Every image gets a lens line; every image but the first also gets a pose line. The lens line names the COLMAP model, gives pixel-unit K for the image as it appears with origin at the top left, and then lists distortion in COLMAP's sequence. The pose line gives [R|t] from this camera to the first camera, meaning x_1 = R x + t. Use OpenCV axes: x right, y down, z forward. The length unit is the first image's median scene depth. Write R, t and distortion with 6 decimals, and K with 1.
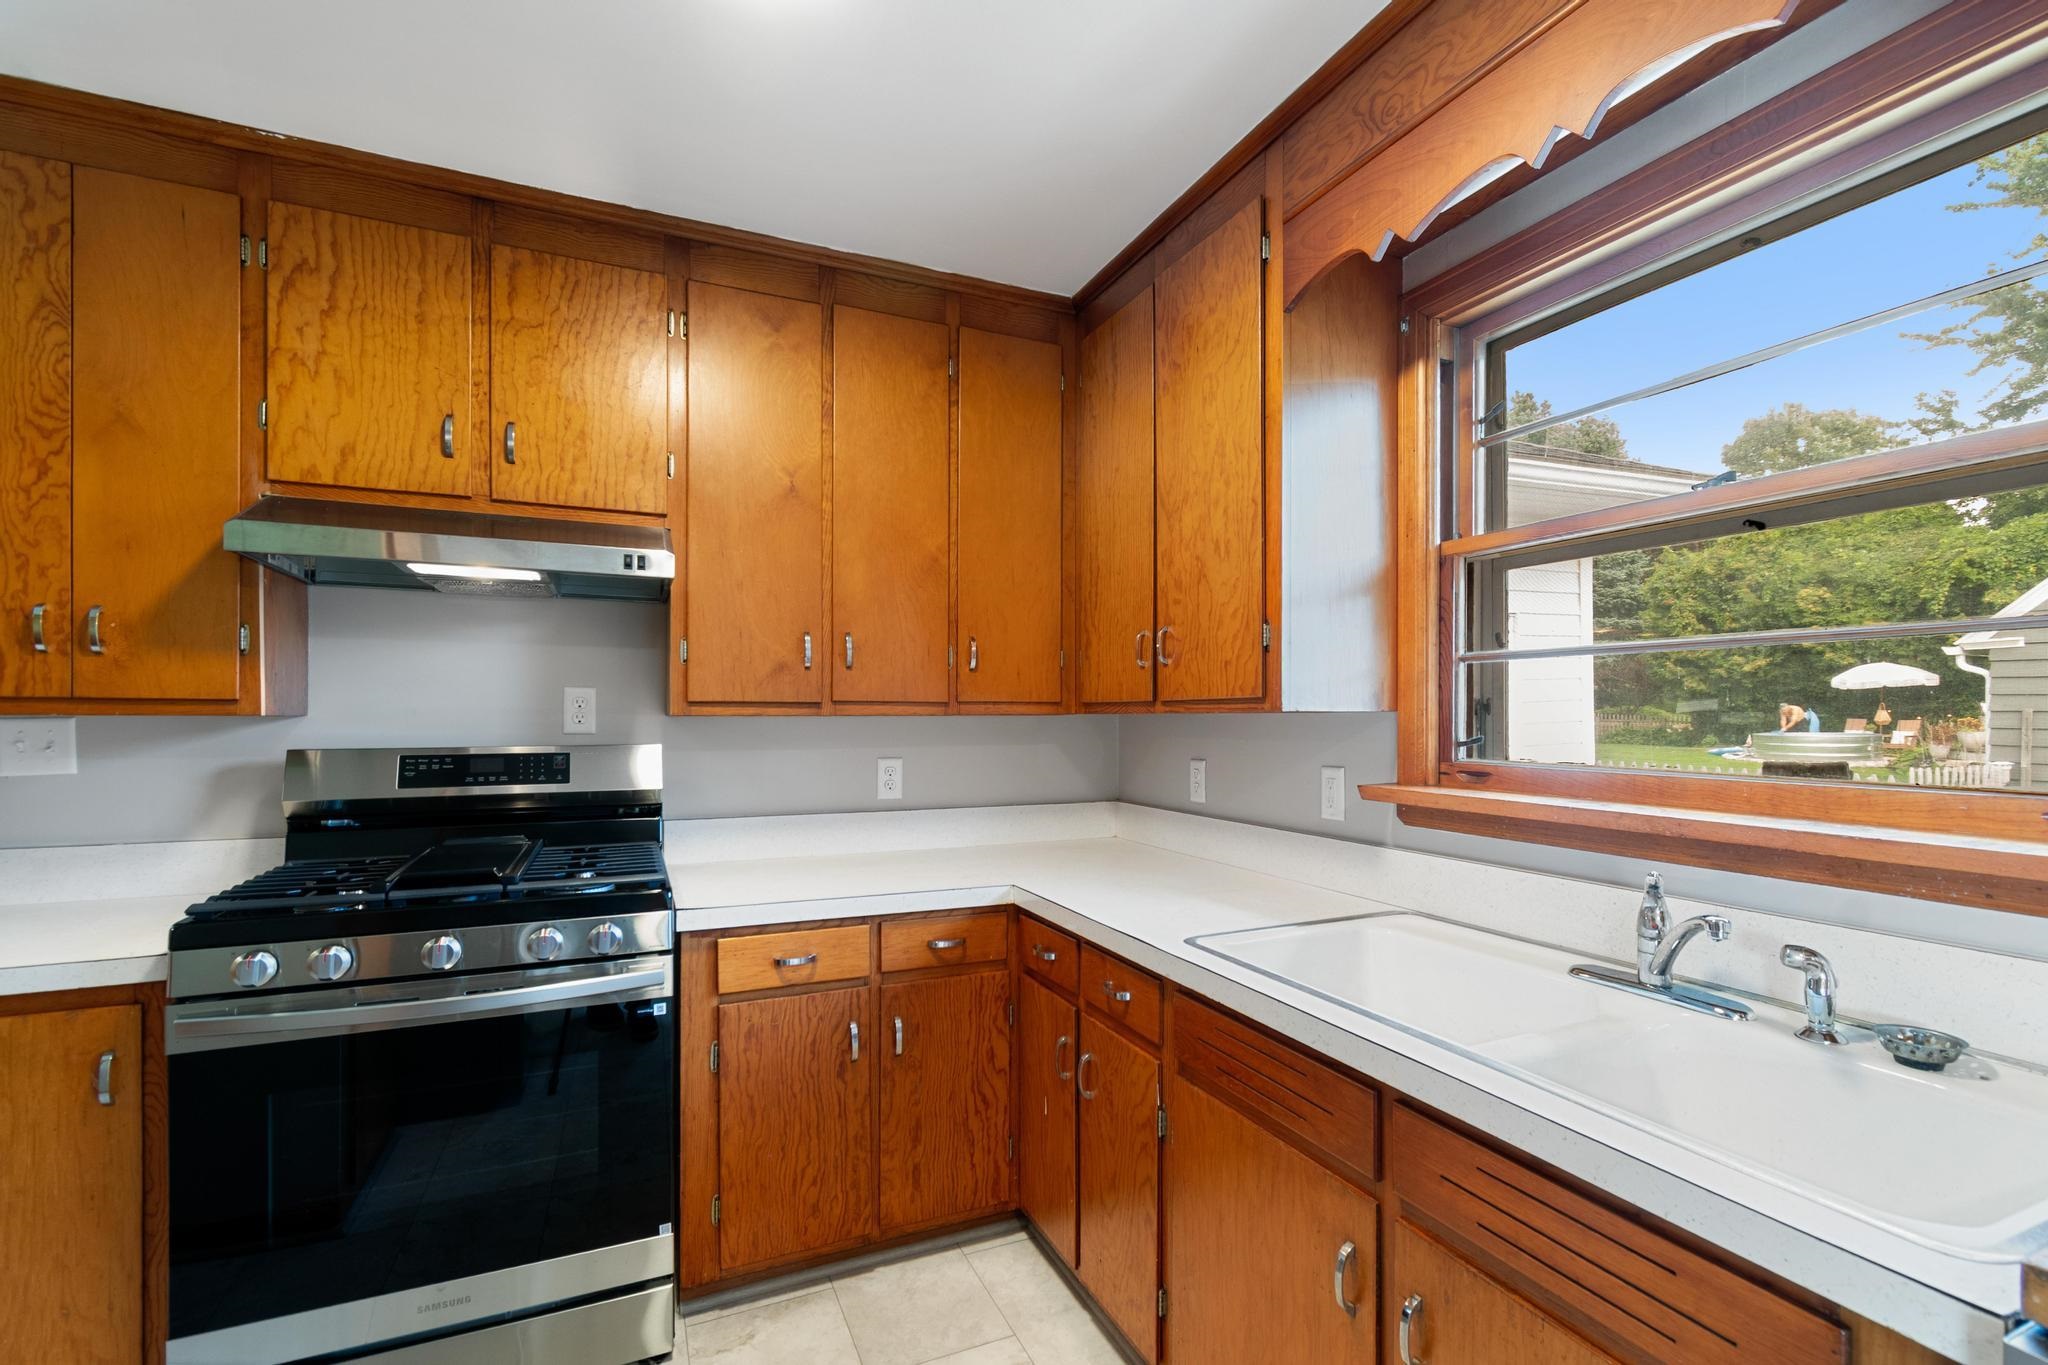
lens RADIAL K [[906.3, 0, 1035.0], [0, 906.3, 716.4], [0, 0, 1]] dist [0.005043, -0.003430]
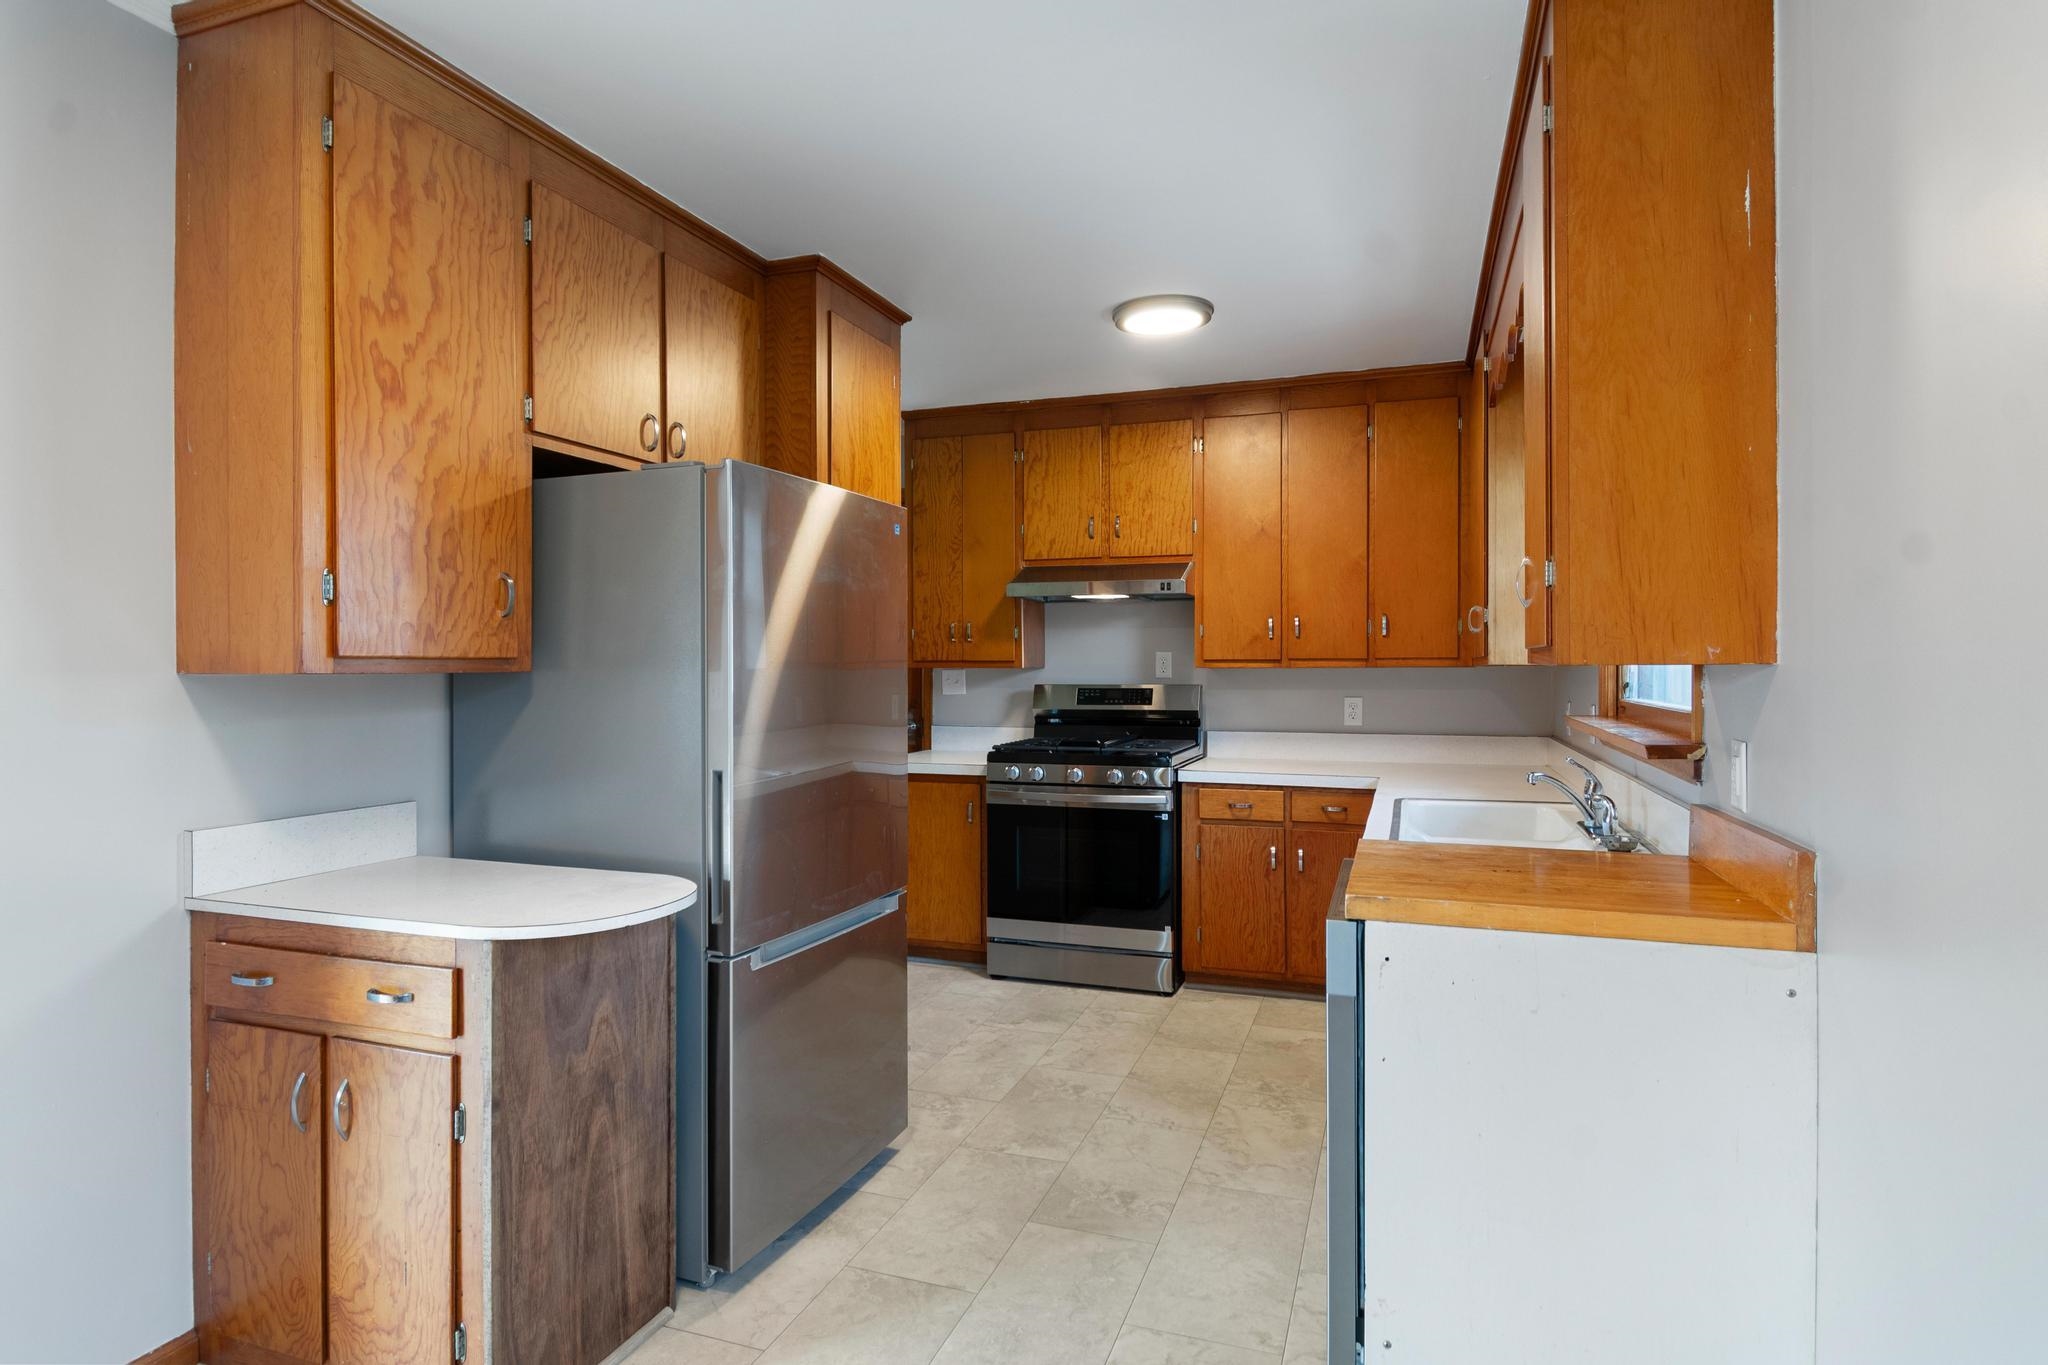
lens RADIAL K [[1084.8, 0, 1032.4], [0, 1084.8, 667.5], [0, 0, 1]] dist [-0.002136, -0.003163]
pose [[0.720035, -0.000876, -0.693937, 0.939506], [0.002519, 0.999996, 0.001350, -0.005807], [0.693933, -0.002720, 0.720034, -0.829767]]
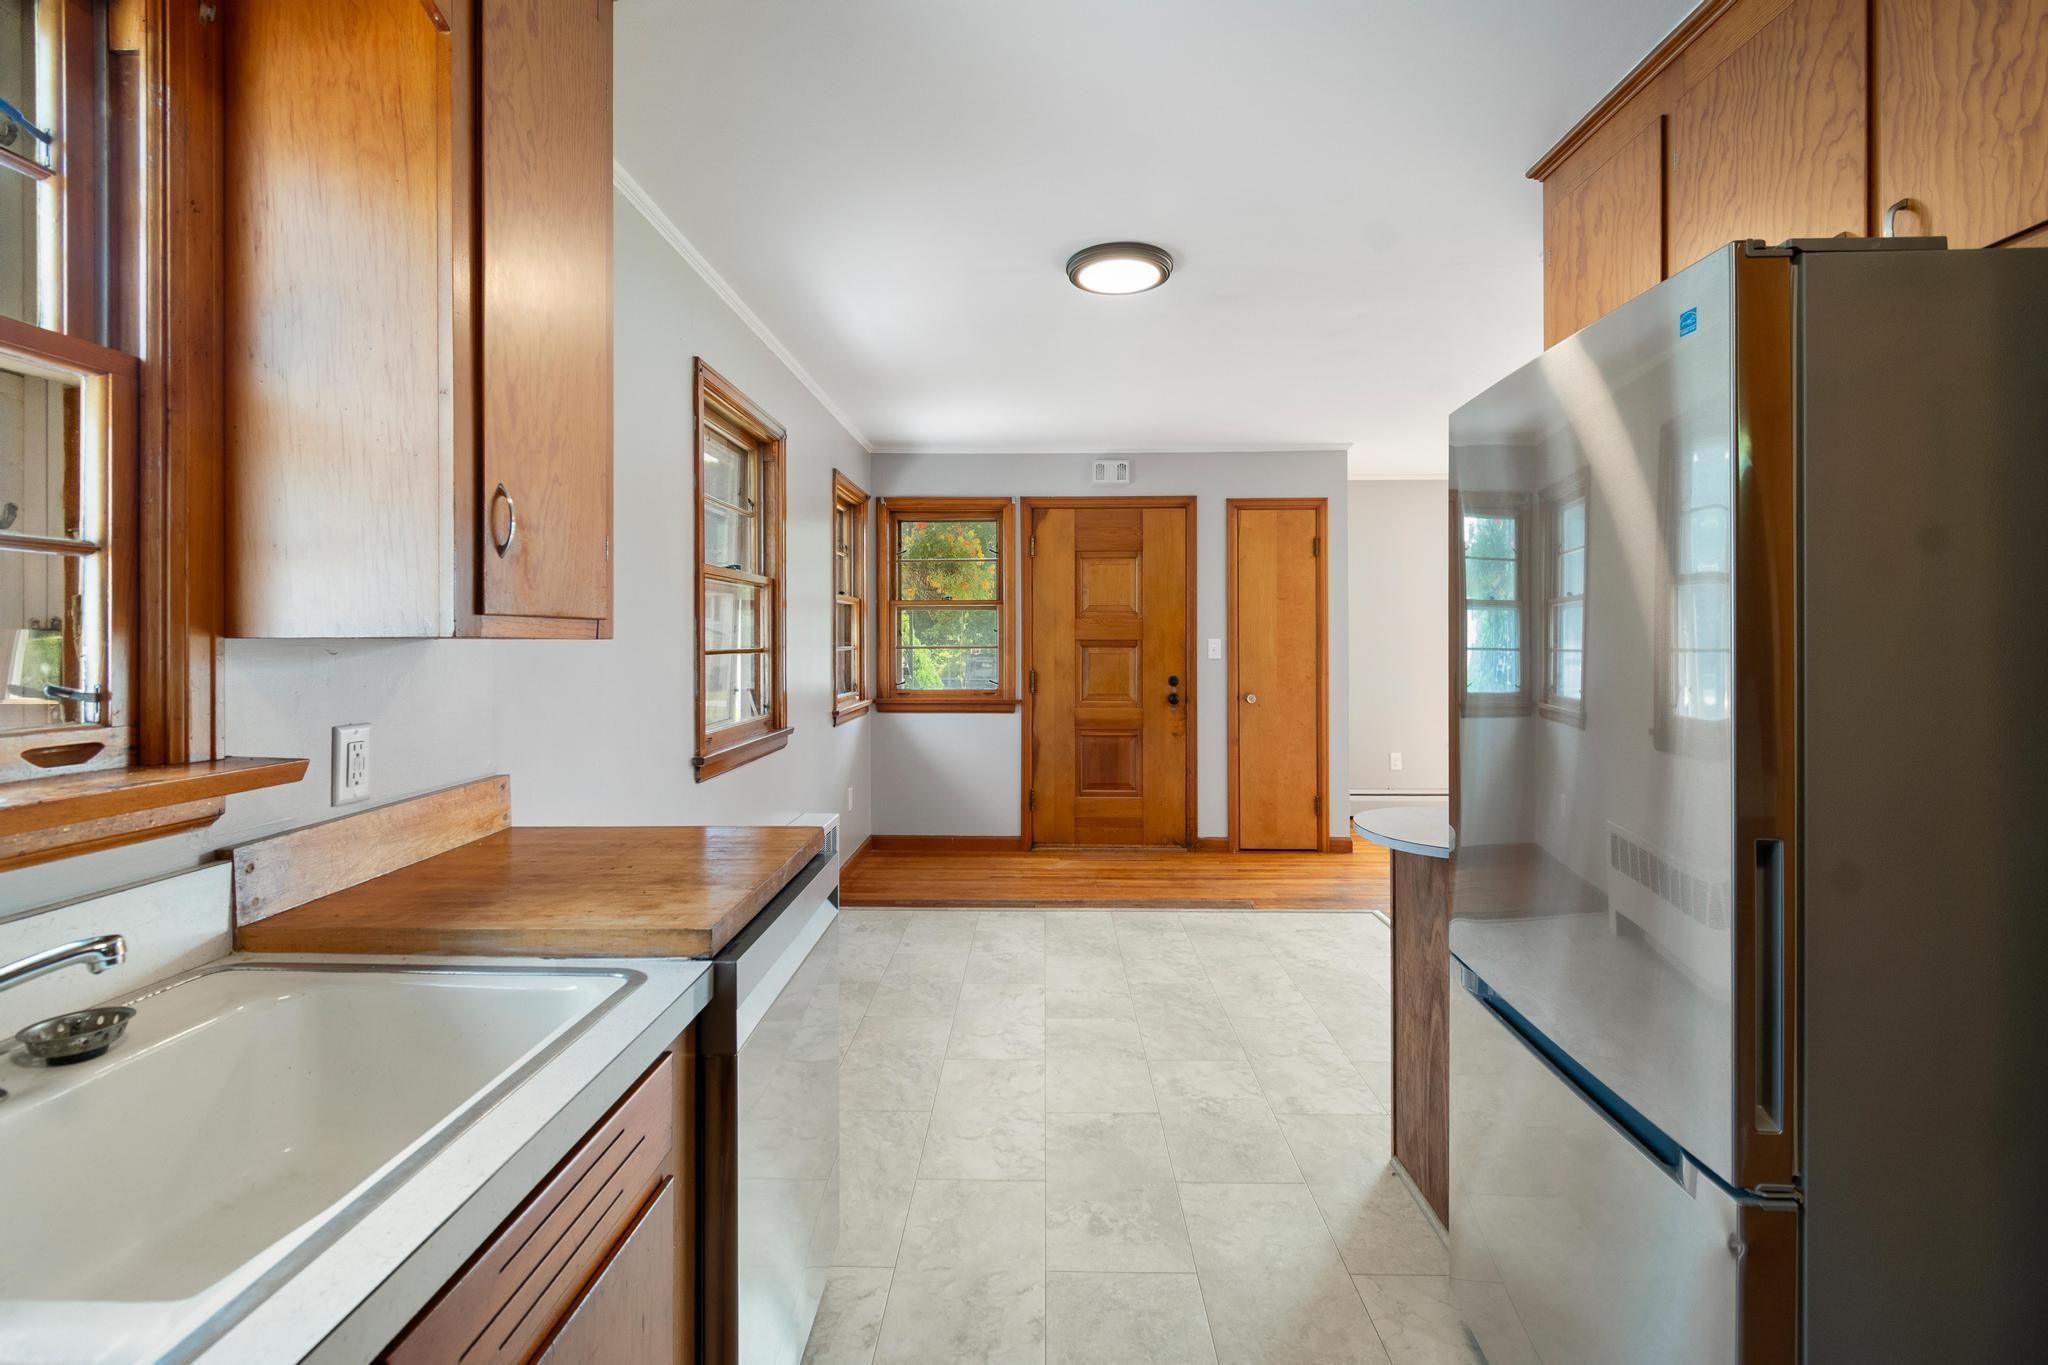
lens RADIAL K [[906.3, 0, 1020.2], [0, 906.3, 642.6], [0, 0, 1]] dist [0.005043, -0.003430]
pose [[-0.896398, -0.000097, 0.443251, -0.107559], [0.001348, 0.999995, 0.002945, -0.004371], [-0.443249, 0.003237, -0.896393, 0.770832]]
